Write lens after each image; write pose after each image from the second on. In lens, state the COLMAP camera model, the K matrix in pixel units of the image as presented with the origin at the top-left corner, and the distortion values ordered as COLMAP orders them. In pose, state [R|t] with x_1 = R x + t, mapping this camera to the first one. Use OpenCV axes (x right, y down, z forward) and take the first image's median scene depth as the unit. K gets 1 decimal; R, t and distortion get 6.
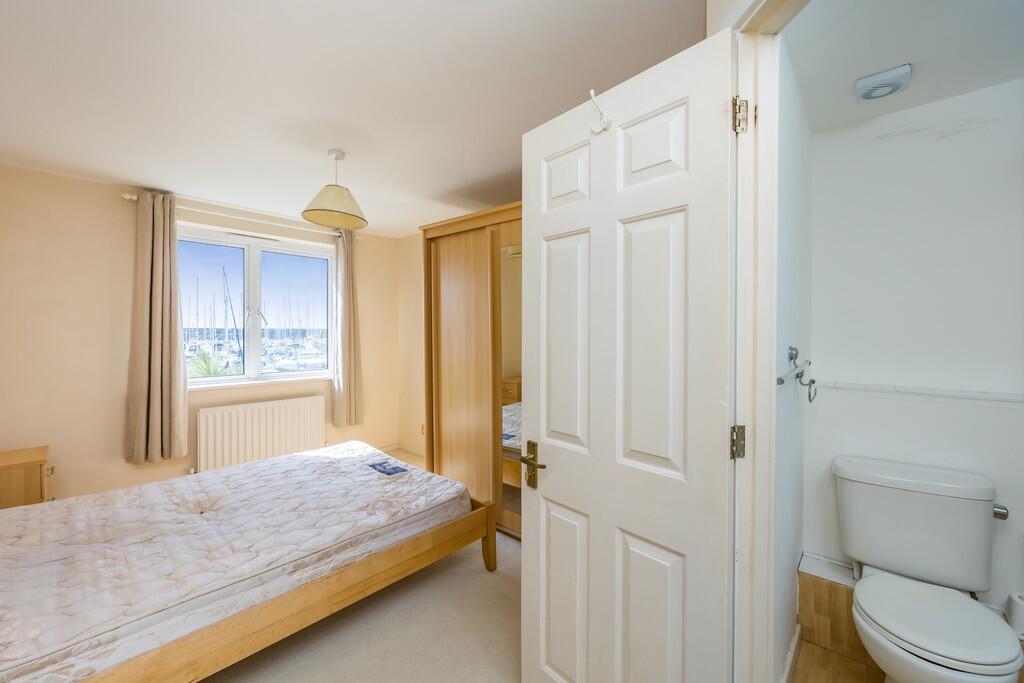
lens RADIAL K [[412.0, 0, 519.4], [0, 412.0, 337.9], [0, 0, 1]] dist [-0.001563, -0.001026]
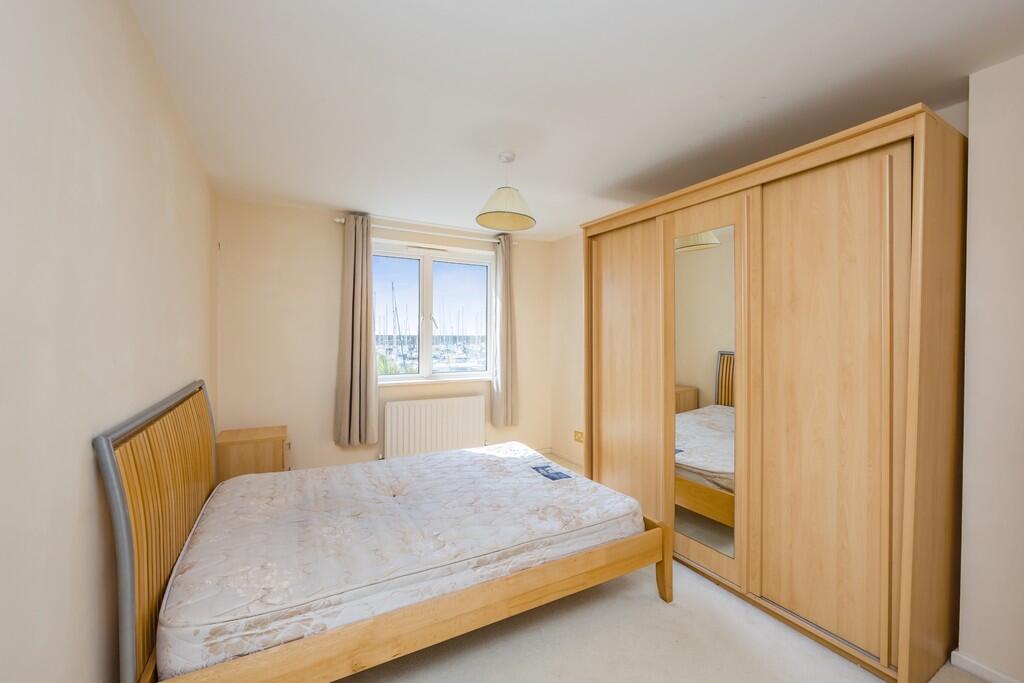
lens RADIAL K [[412.0, 0, 508.5], [0, 412.0, 341.8], [0, 0, 1]] dist [-0.001563, -0.001026]
pose [[0.942967, 0.002179, -0.332880, -0.095517], [-0.005368, 0.999948, -0.008659, 0.015818], [0.332844, 0.009952, 0.942929, 0.045447]]
